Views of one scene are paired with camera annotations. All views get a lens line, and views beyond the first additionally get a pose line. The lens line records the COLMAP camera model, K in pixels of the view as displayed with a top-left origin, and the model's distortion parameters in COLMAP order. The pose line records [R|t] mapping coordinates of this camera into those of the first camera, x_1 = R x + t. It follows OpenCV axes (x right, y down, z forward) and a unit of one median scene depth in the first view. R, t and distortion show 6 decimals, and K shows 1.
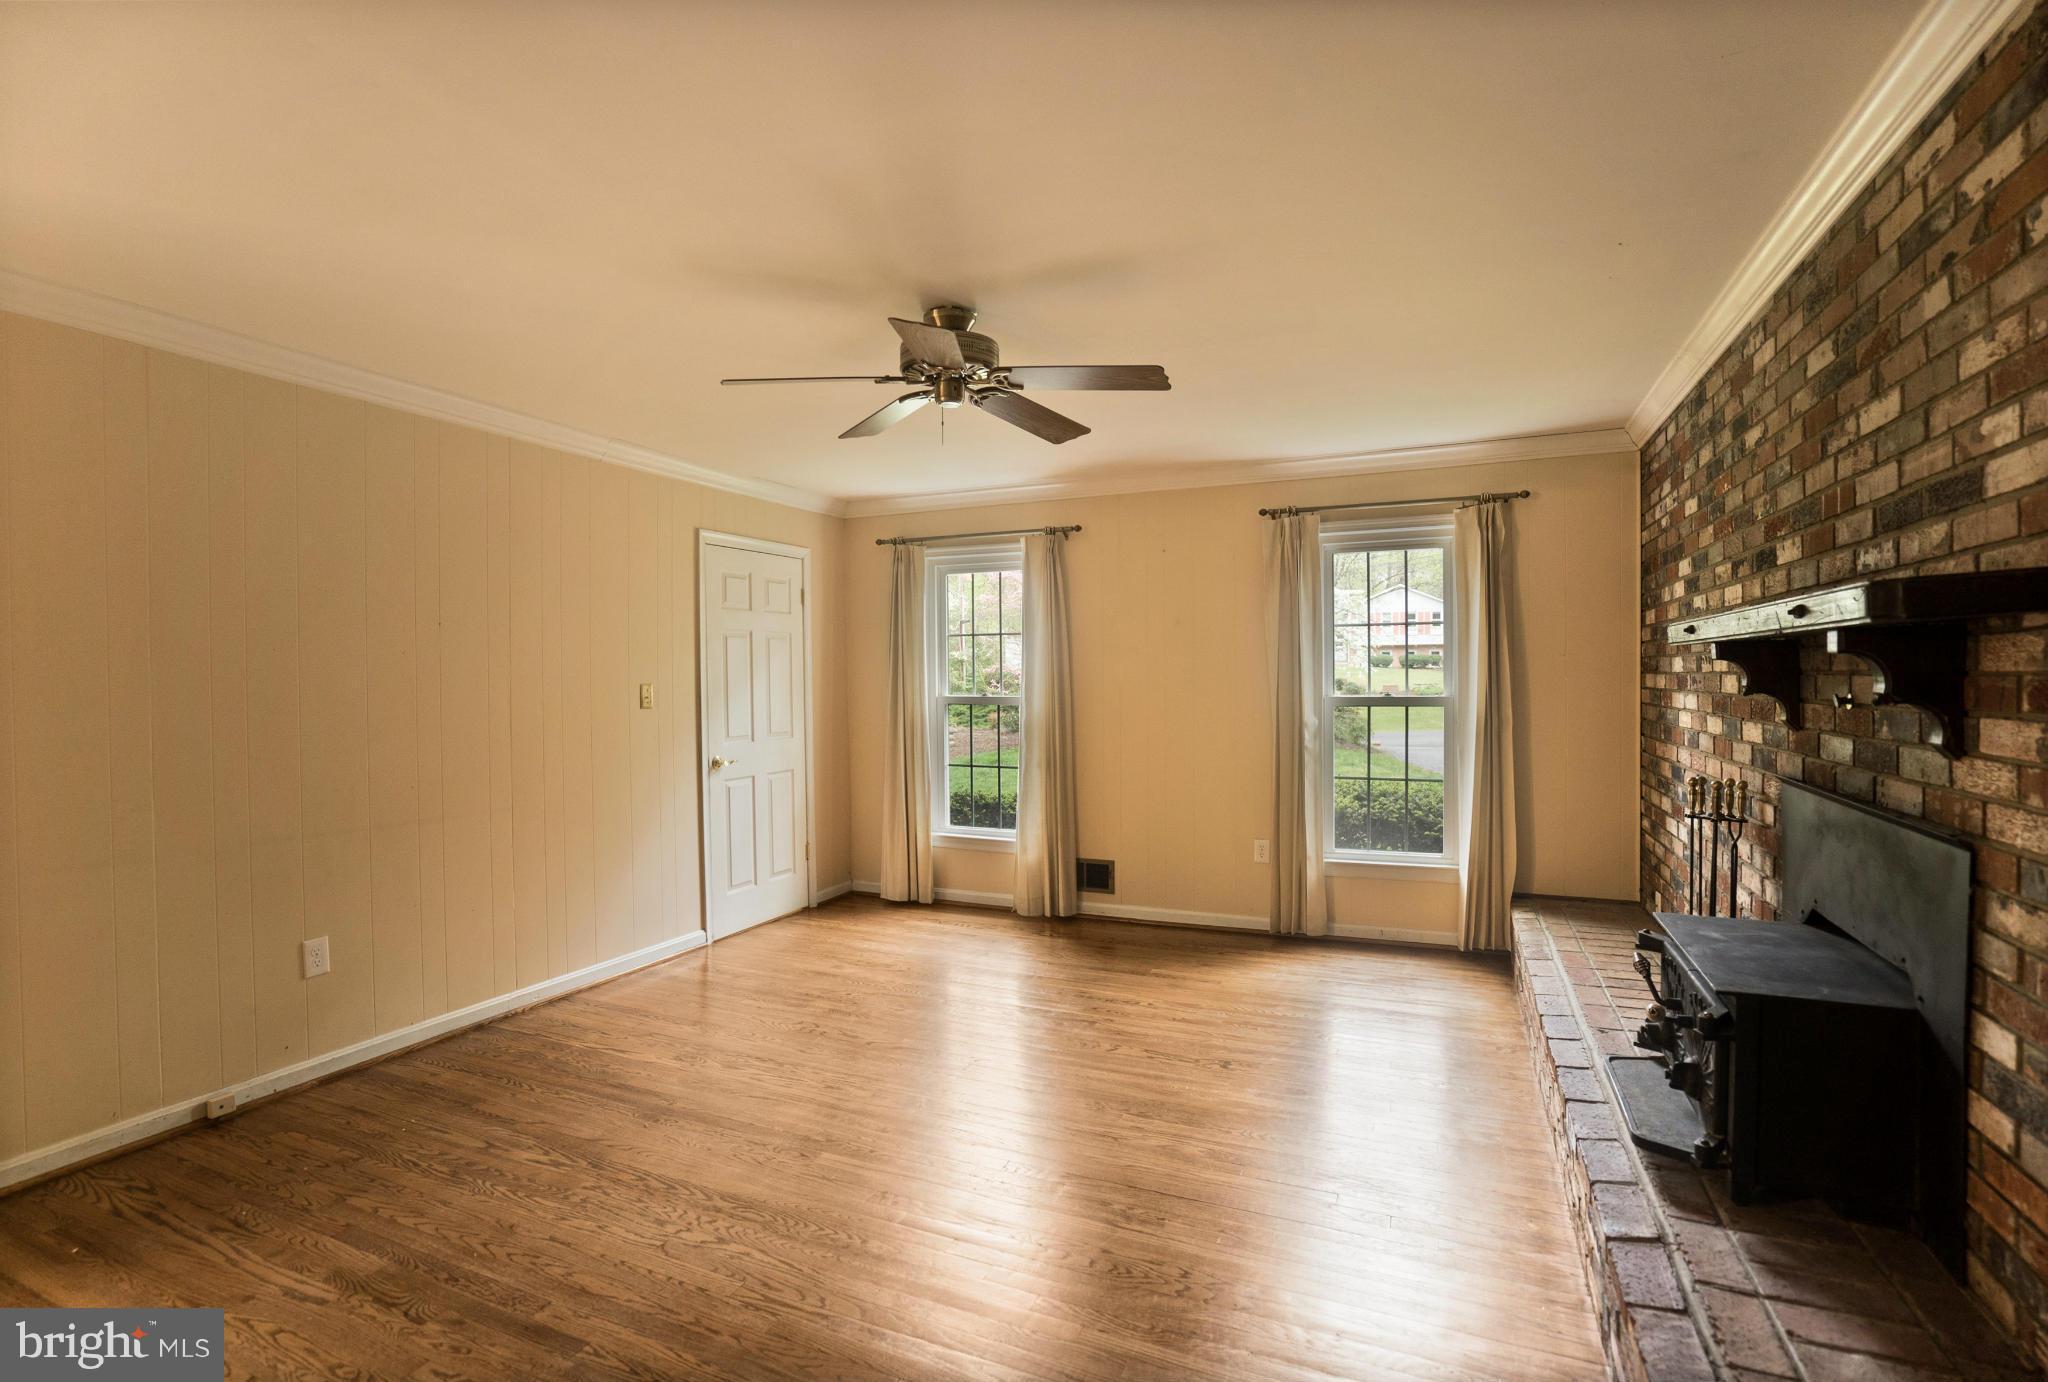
lens RADIAL K [[981.4, 0, 1019.8], [0, 981.4, 687.6], [0, 0, 1]] dist [-0.068059, 0.031755]
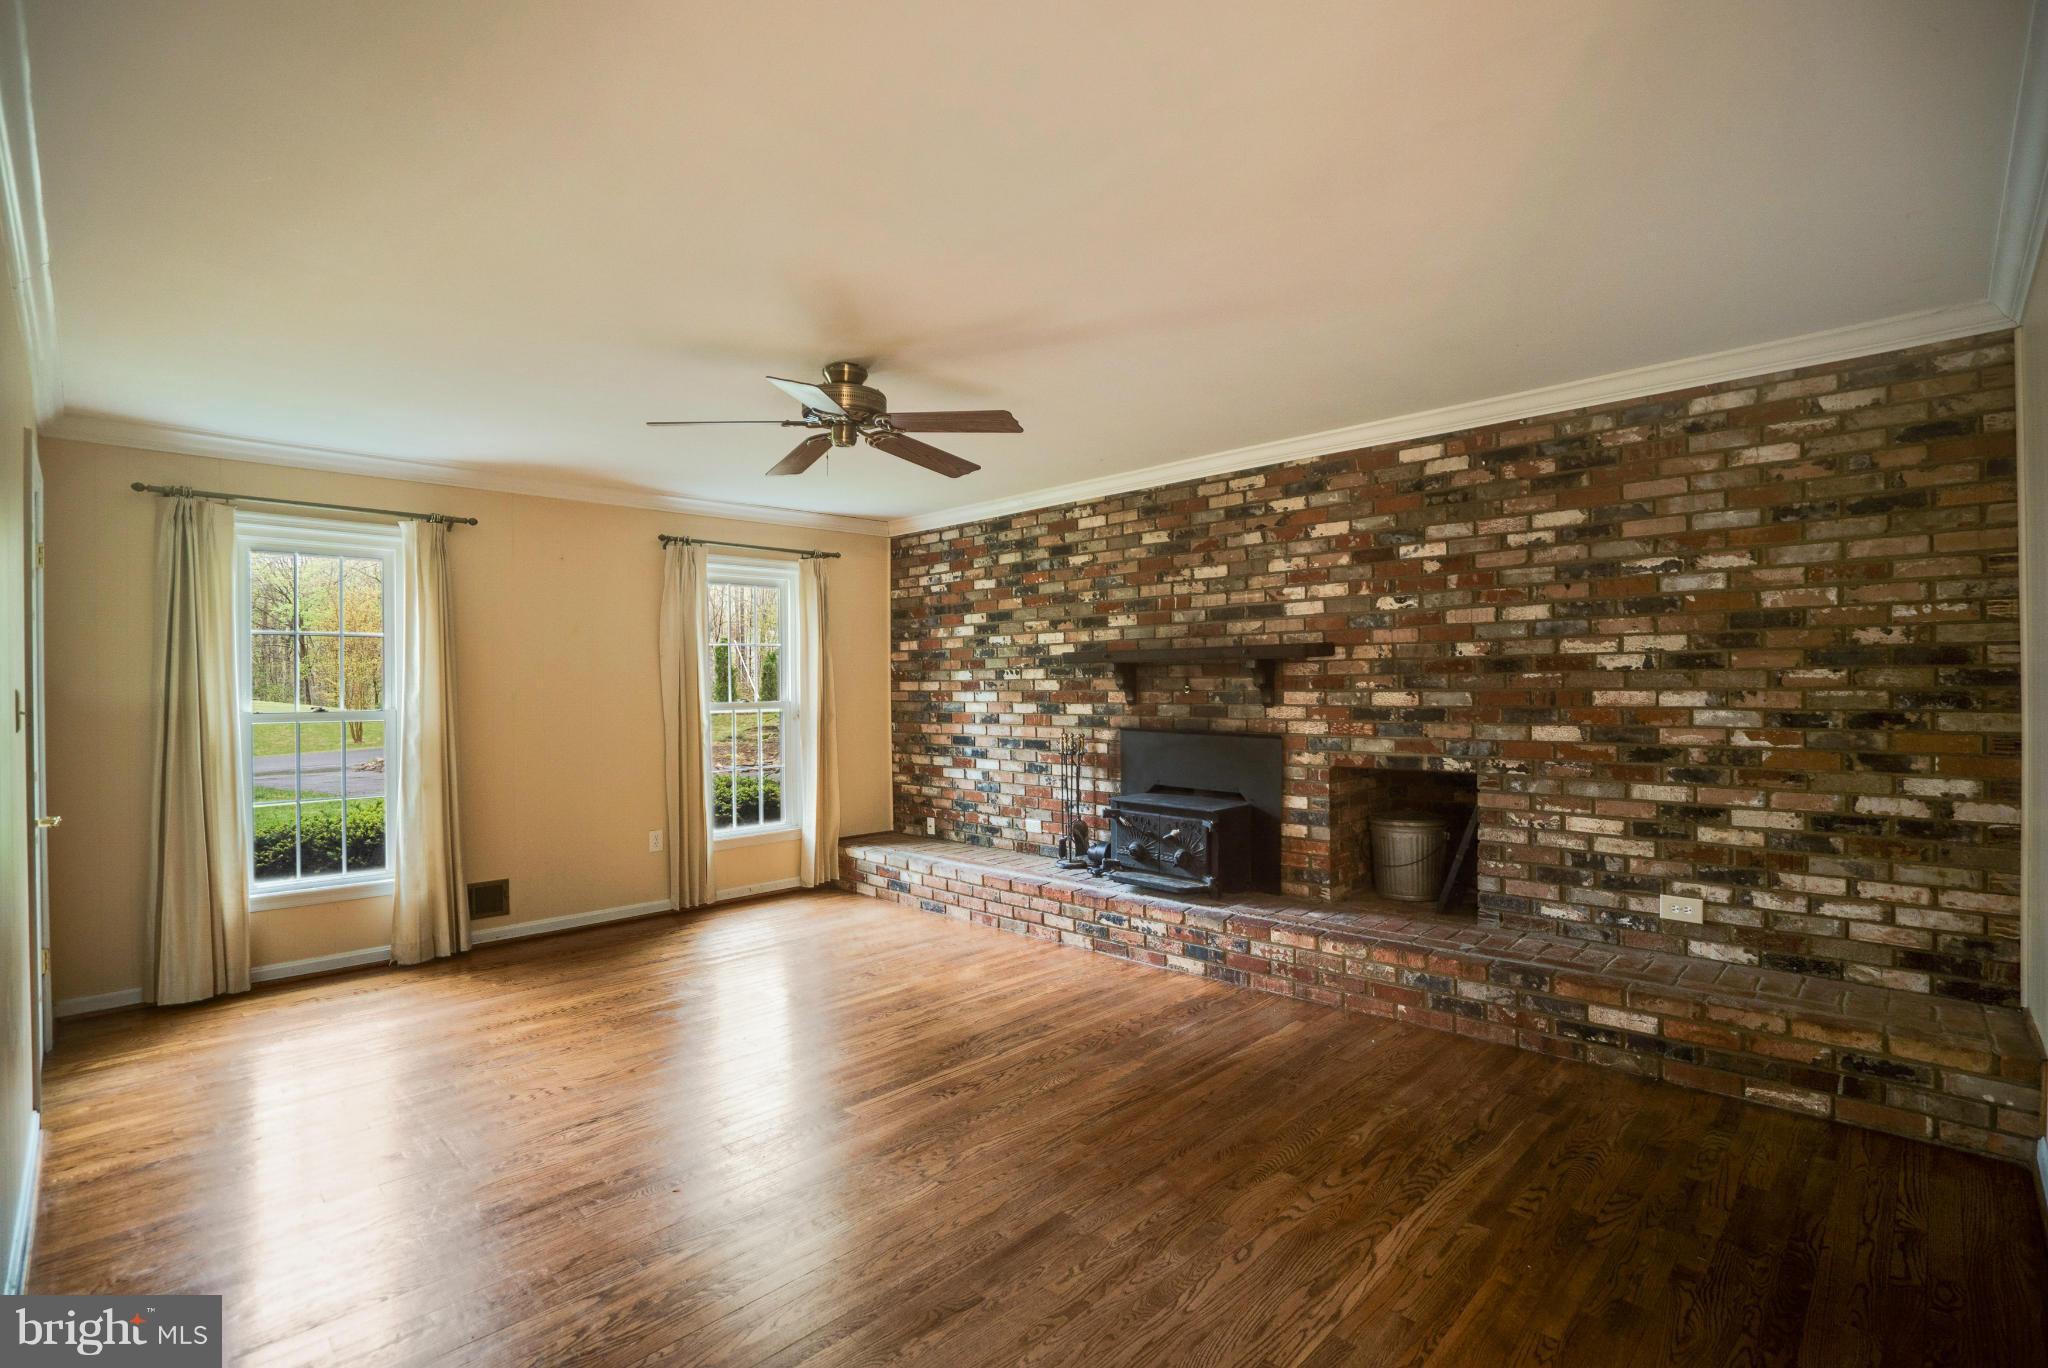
lens RADIAL K [[942.3, 0, 1023.0], [0, 942.3, 681.5], [0, 0, 1]] dist [-0.037751, 0.009279]
pose [[0.353750, 0.005145, 0.935326, -0.687152], [0.017633, 0.999770, -0.012169, 0.007639], [-0.935174, 0.020798, 0.353578, 0.260498]]
